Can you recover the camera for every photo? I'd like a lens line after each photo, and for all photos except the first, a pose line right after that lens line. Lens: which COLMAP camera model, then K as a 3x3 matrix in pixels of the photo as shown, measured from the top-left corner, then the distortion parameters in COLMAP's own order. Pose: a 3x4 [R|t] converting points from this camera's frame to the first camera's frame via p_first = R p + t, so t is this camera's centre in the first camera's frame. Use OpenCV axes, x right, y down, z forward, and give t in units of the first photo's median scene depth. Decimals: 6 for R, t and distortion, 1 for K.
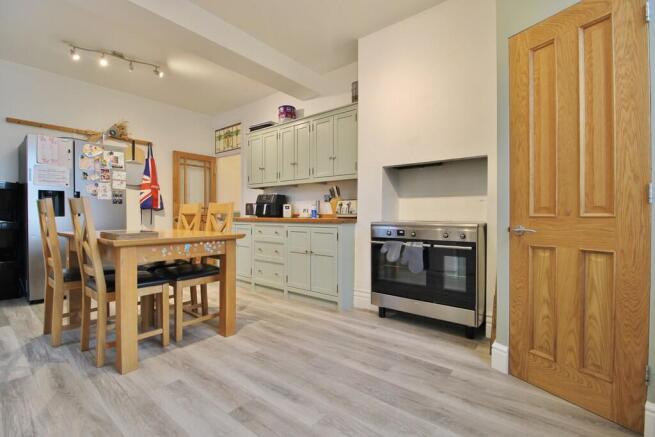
lens RADIAL K [[303.3, 0, 327.1], [0, 303.3, 214.3], [0, 0, 1]] dist [-0.026150, -0.000863]
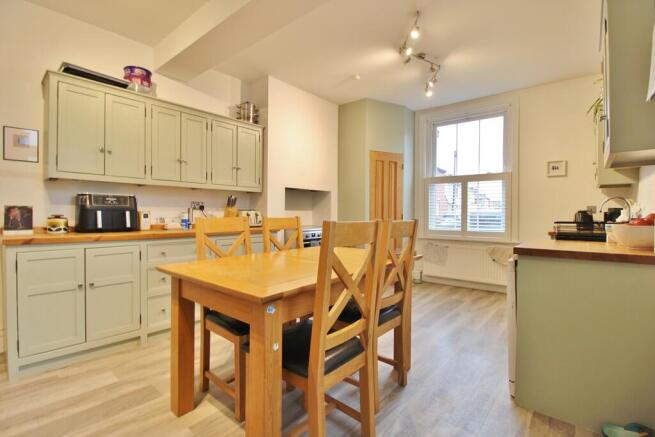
lens RADIAL K [[303.3, 0, 326.9], [0, 303.3, 218.2], [0, 0, 1]] dist [-0.026150, -0.000863]
pose [[0.028845, -0.003172, 0.999579, -0.898445], [0.006417, 0.999975, 0.002988, -0.020224], [-0.999563, 0.006328, 0.028865, 0.620815]]
